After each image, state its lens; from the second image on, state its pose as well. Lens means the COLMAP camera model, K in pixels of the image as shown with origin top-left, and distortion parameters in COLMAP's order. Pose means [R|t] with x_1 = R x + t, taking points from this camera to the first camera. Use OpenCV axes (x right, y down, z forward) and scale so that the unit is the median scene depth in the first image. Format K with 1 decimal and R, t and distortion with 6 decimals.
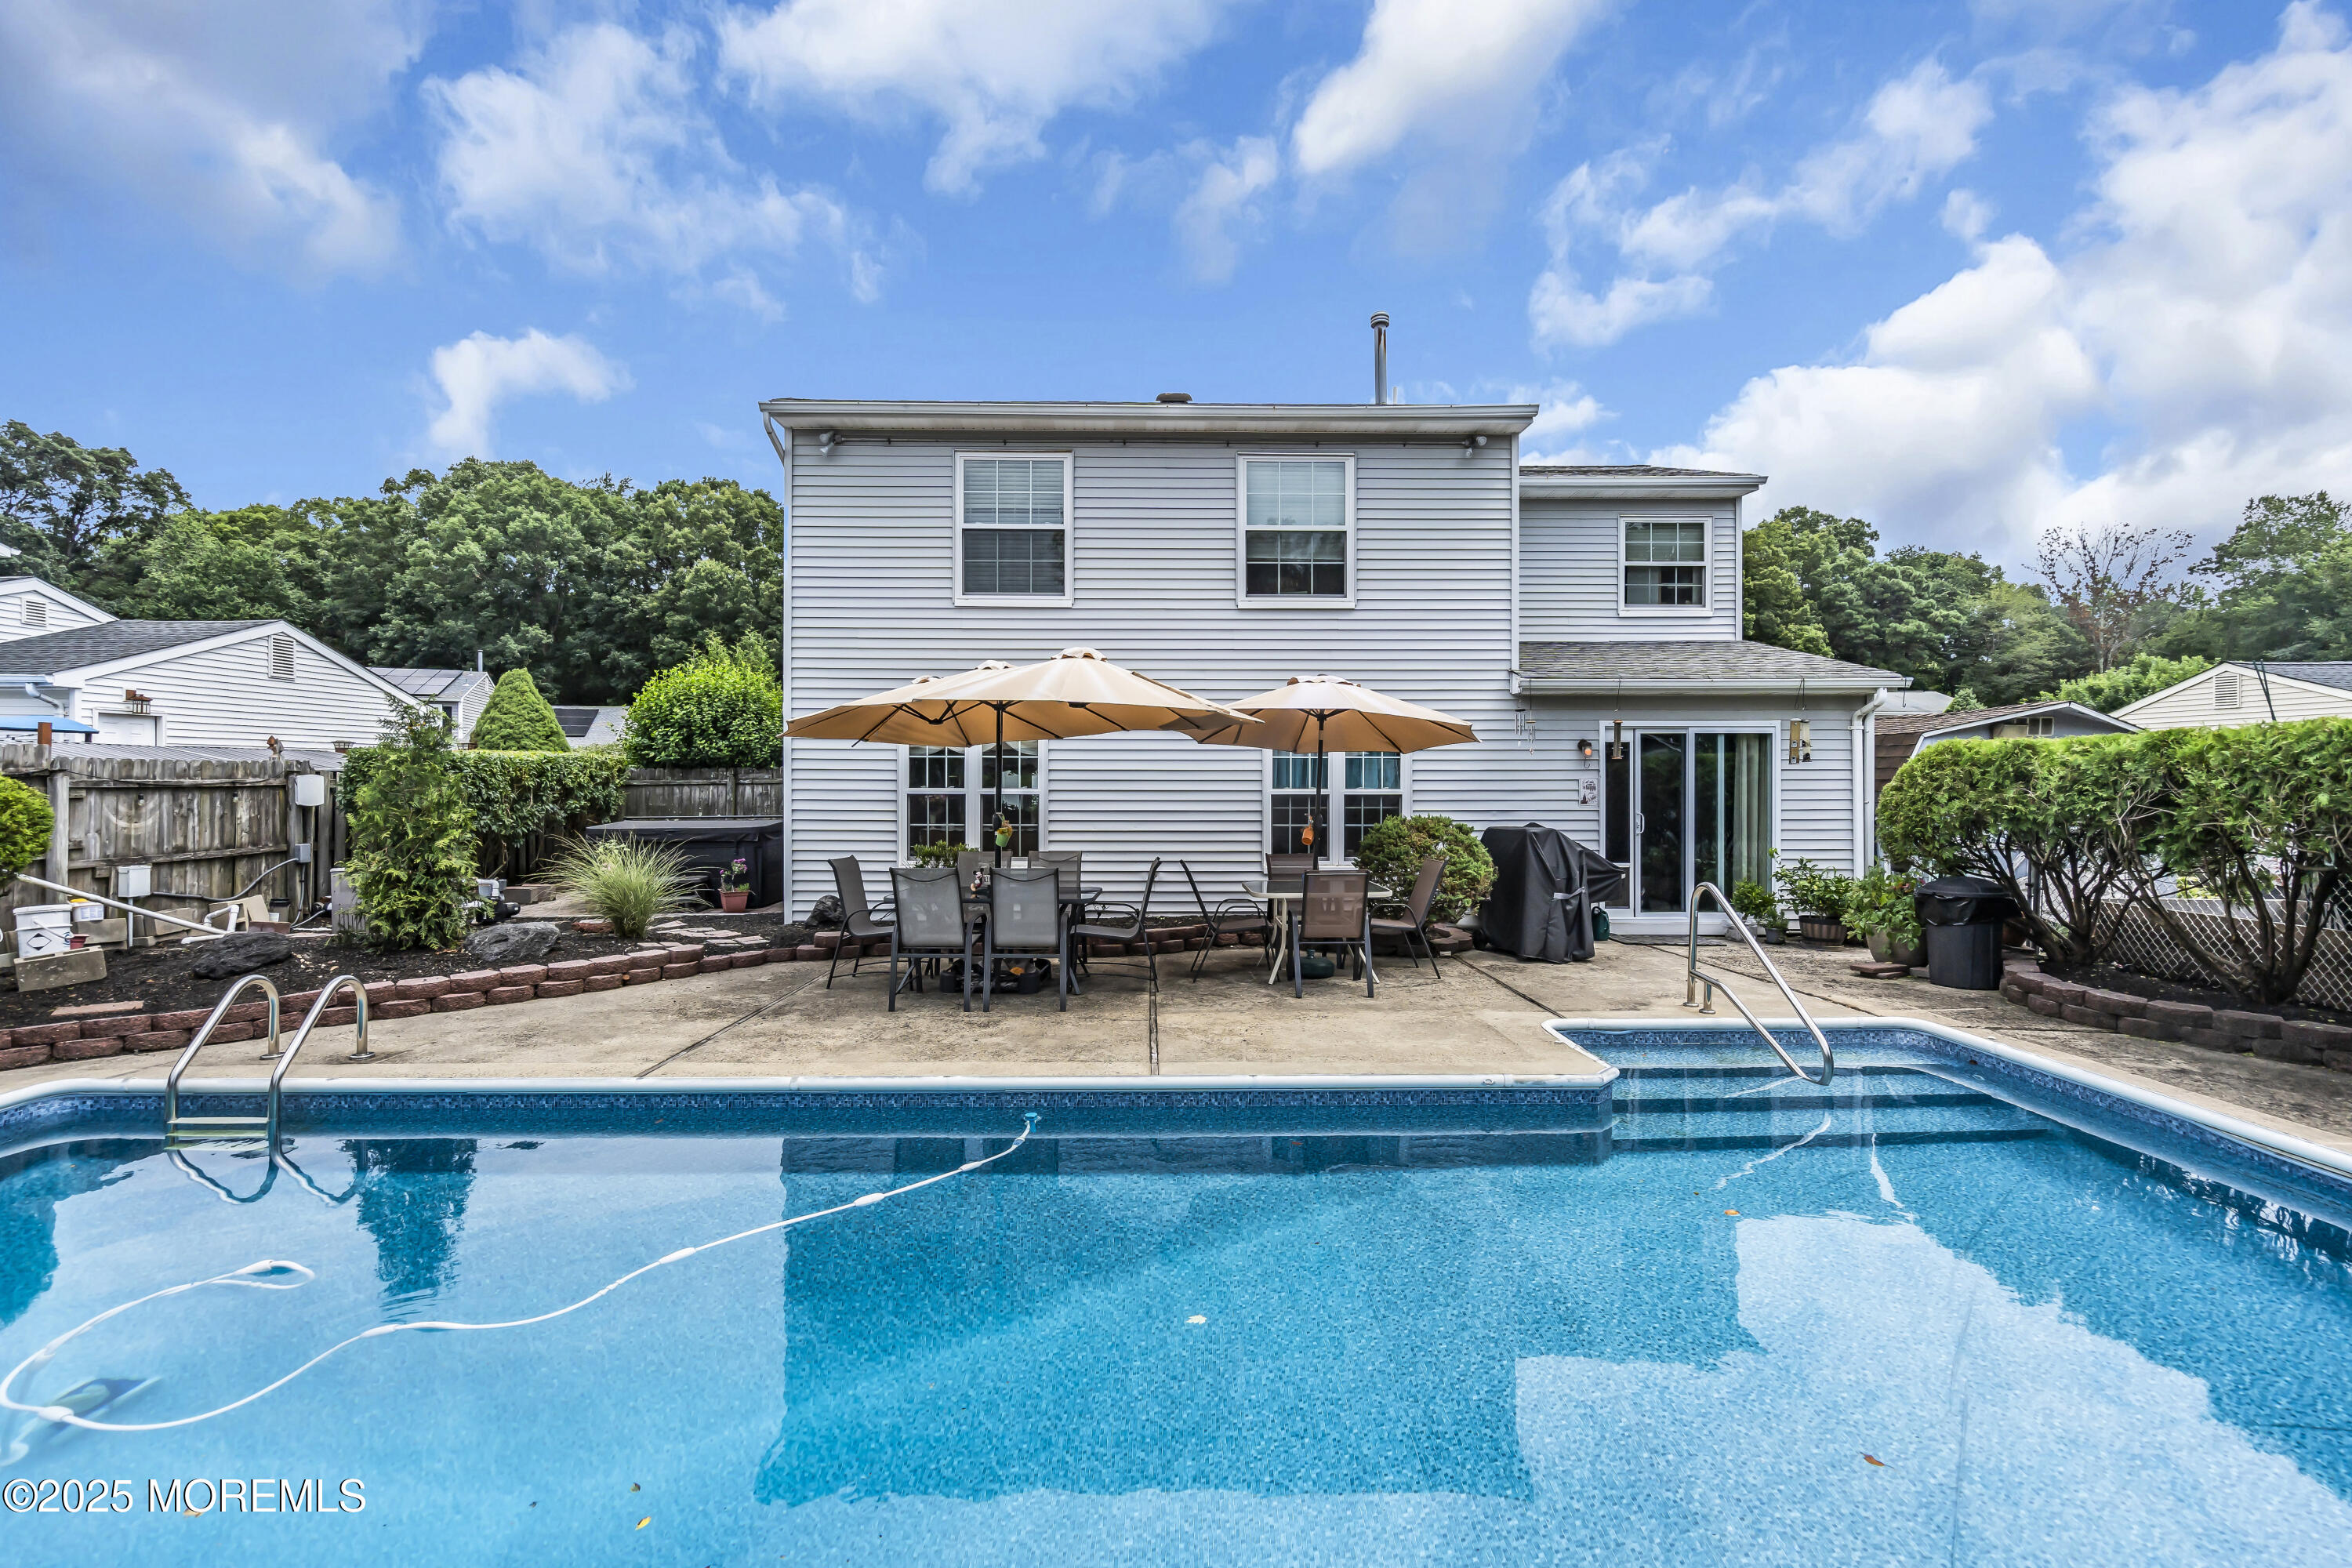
lens RADIAL K [[1077.5, 0, 1178.4], [0, 1077.5, 769.8], [0, 0, 1]] dist [-0.004741, 0.000719]
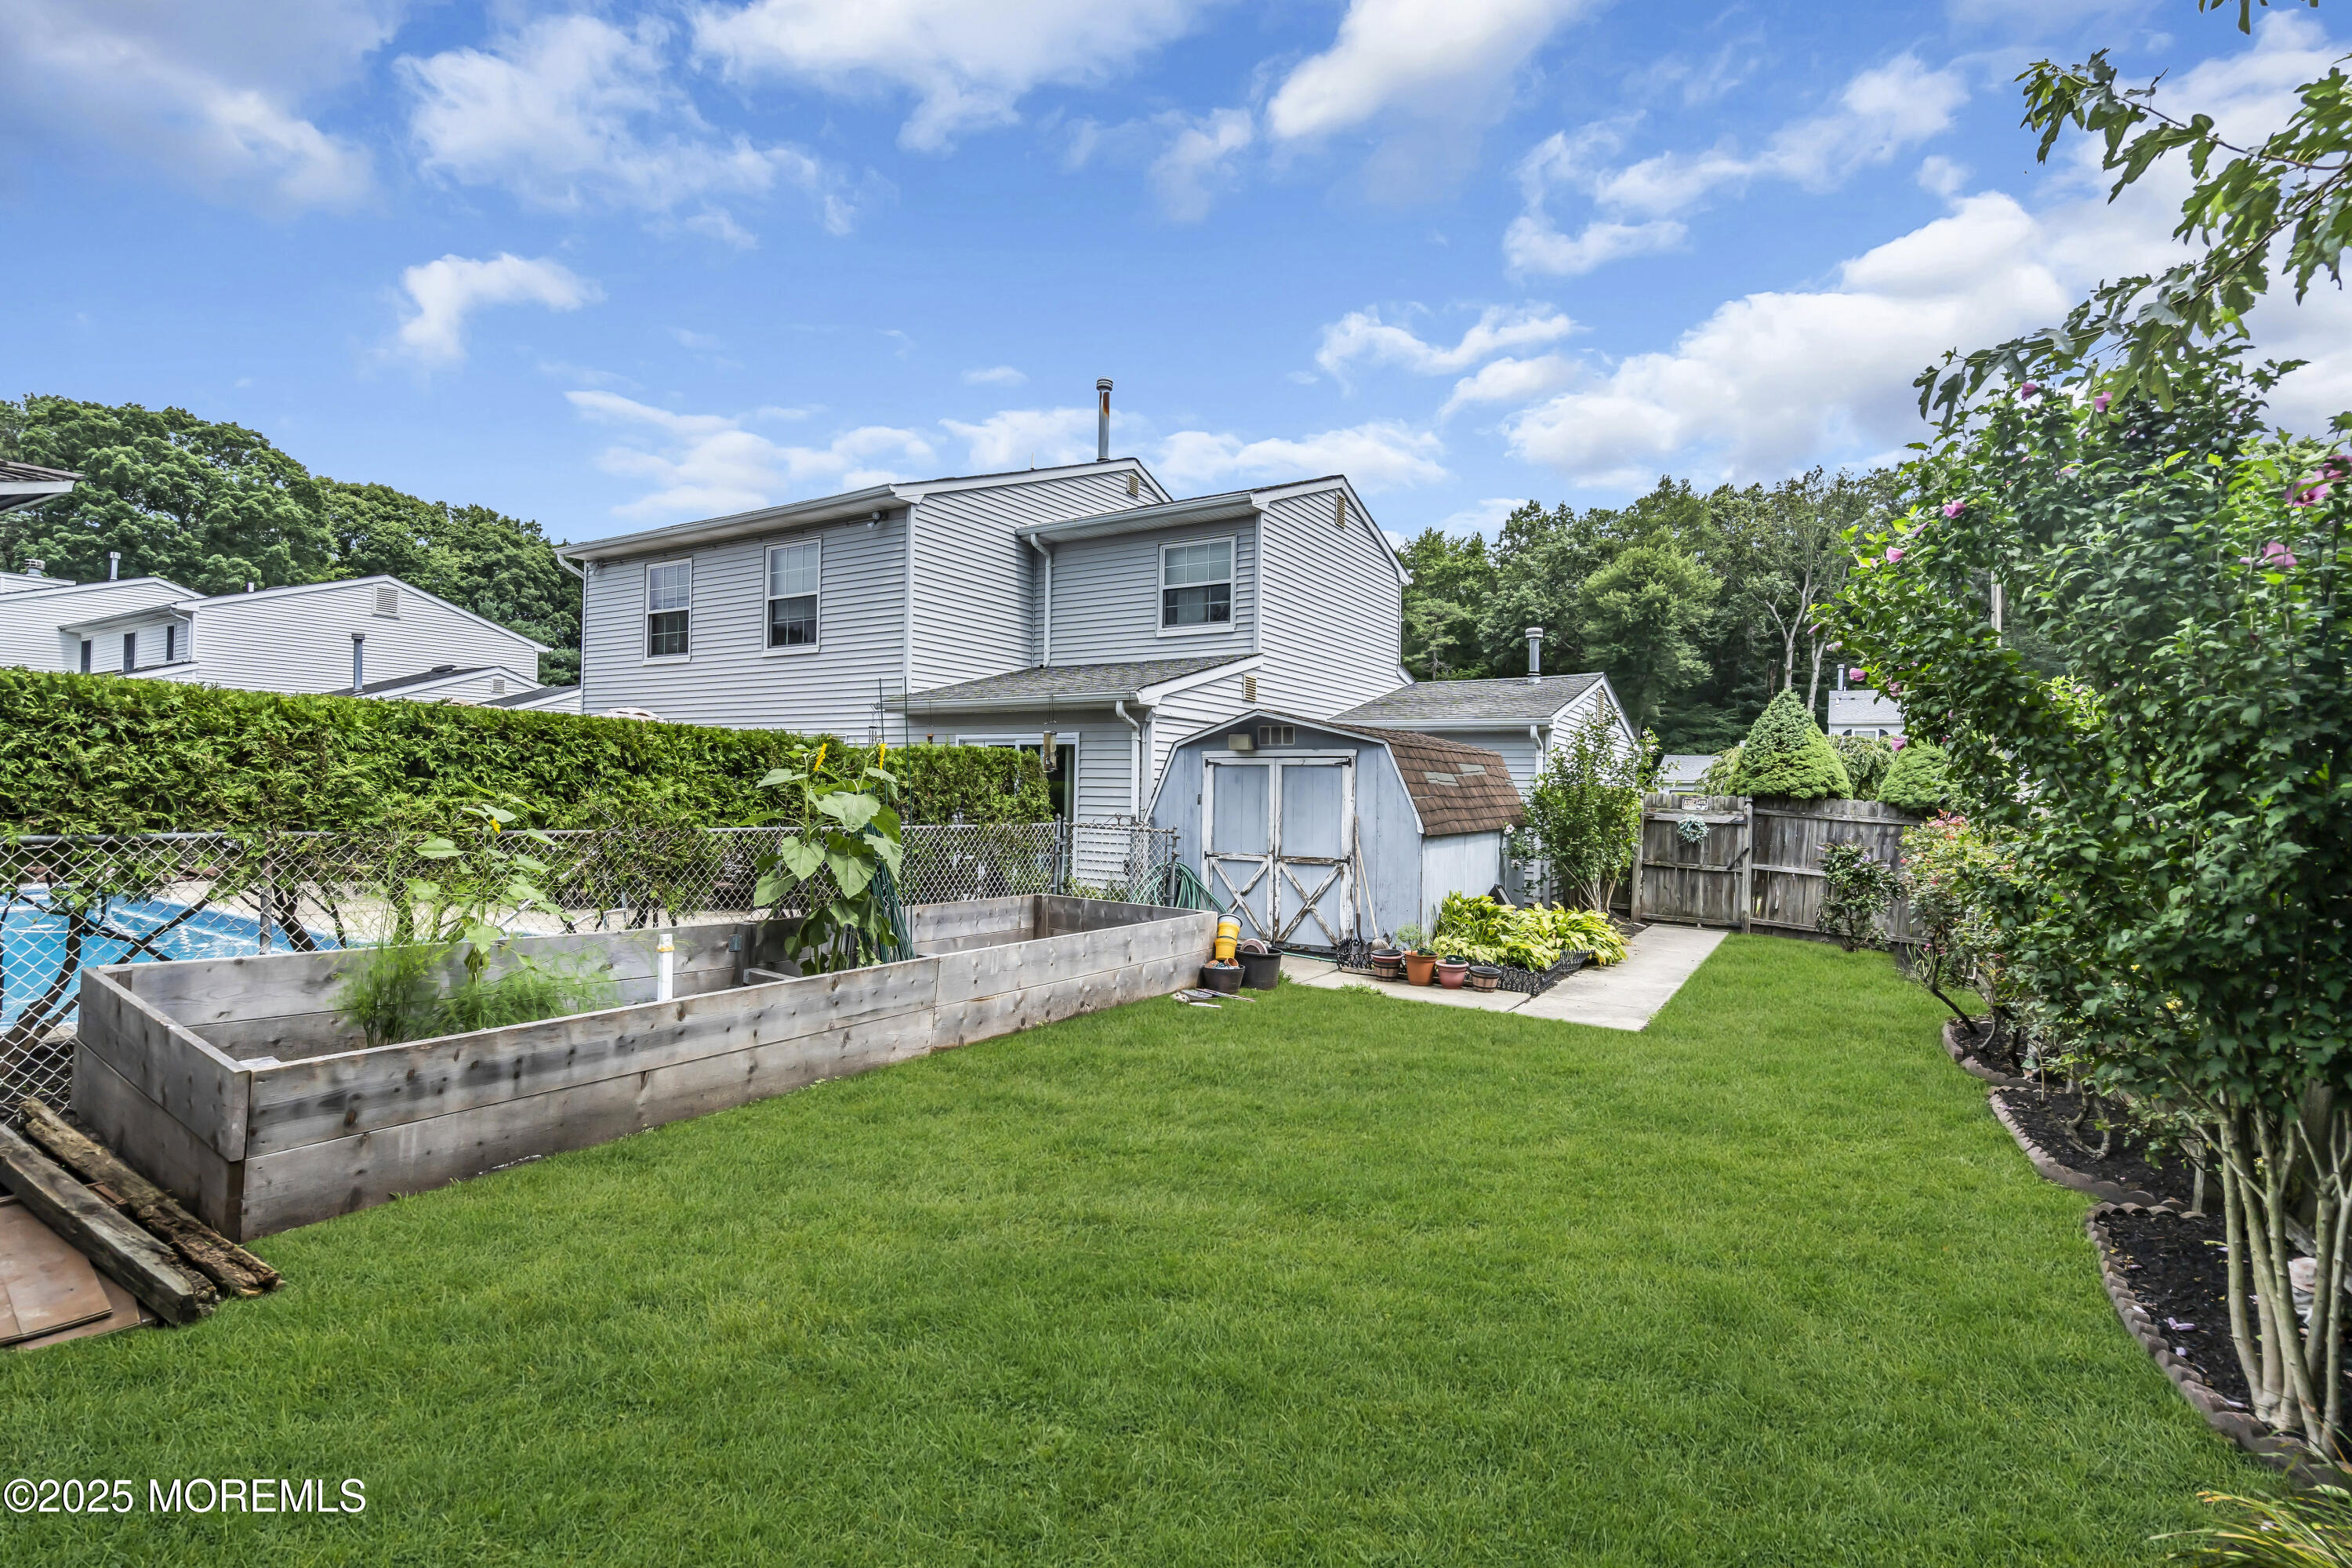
lens RADIAL K [[1073.6, 0, 1176.0], [0, 1073.6, 784.0], [0, 0, 1]] dist [0.030865, -0.015874]
pose [[0.836793, 0.012183, -0.547384, 1.249209], [-0.014071, 0.999901, 0.000745, 0.004789], [0.547339, 0.007078, 0.836881, 0.125172]]
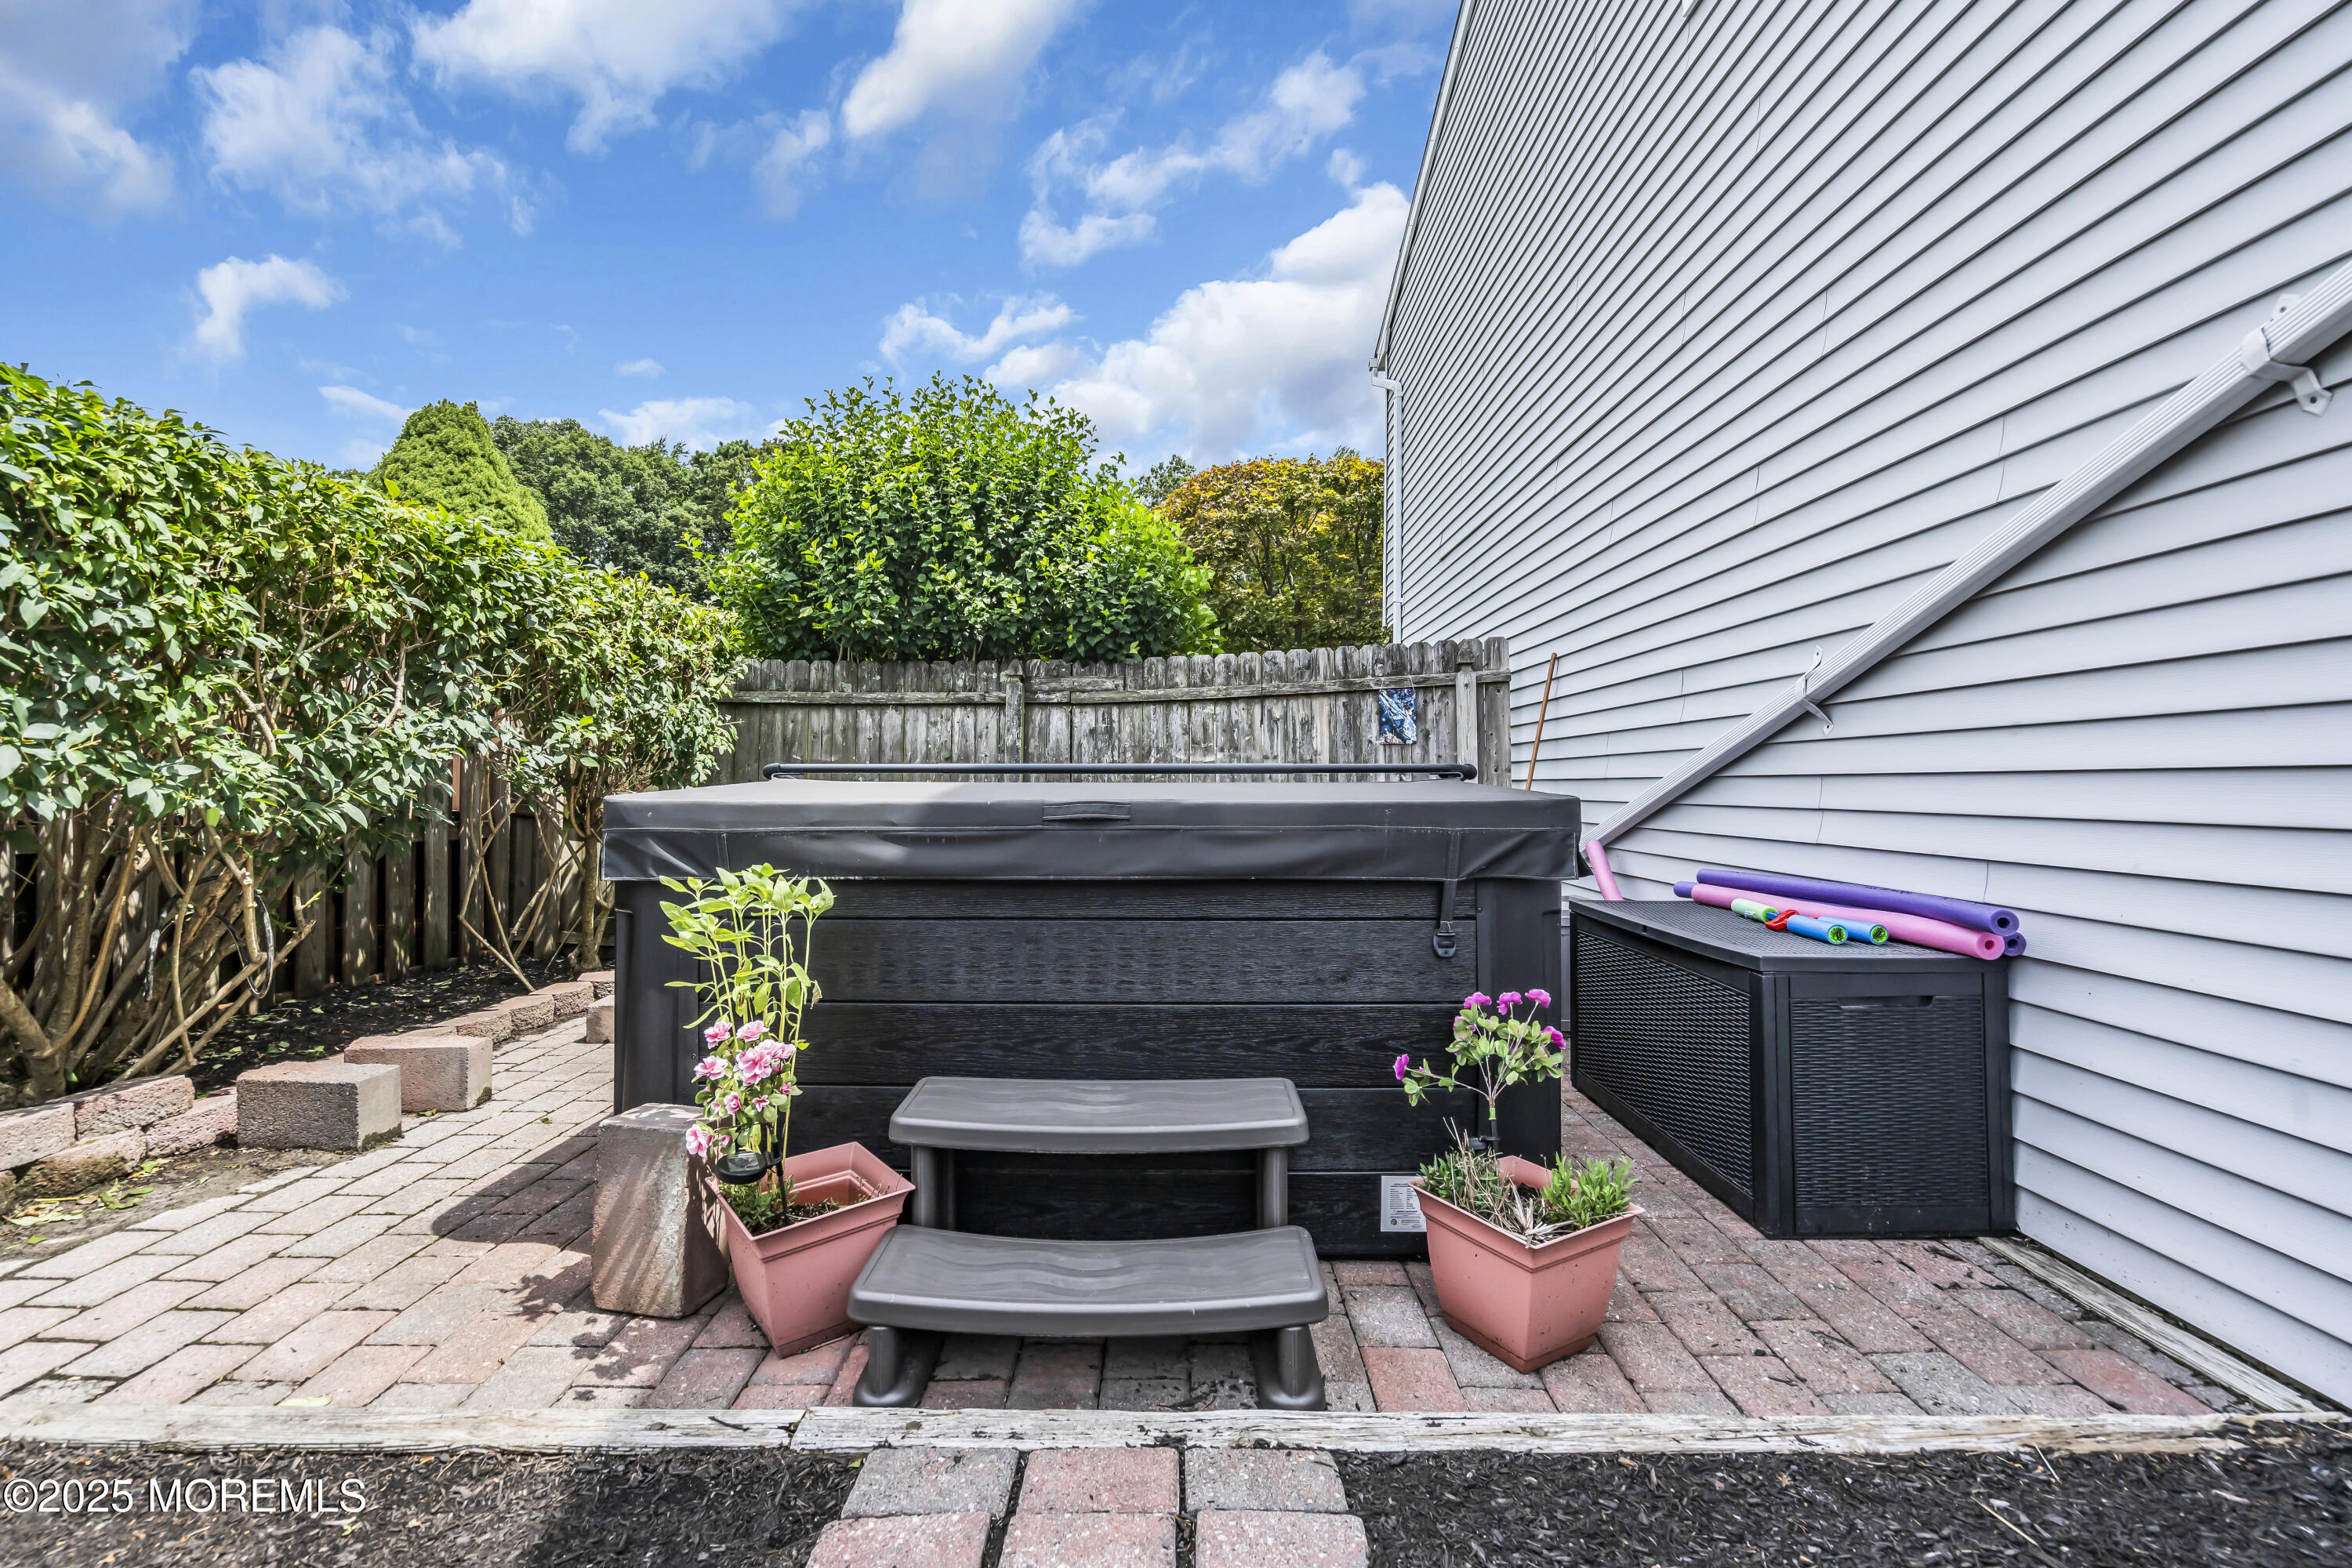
lens RADIAL K [[1077.5, 0, 1178.4], [0, 1077.5, 769.8], [0, 0, 1]] dist [-0.004741, 0.000719]
pose [[0.999311, 0.009019, -0.036005, -0.515995], [-0.009337, 0.999919, -0.008667, 0.056941], [0.035924, 0.008998, 0.999314, 0.948679]]
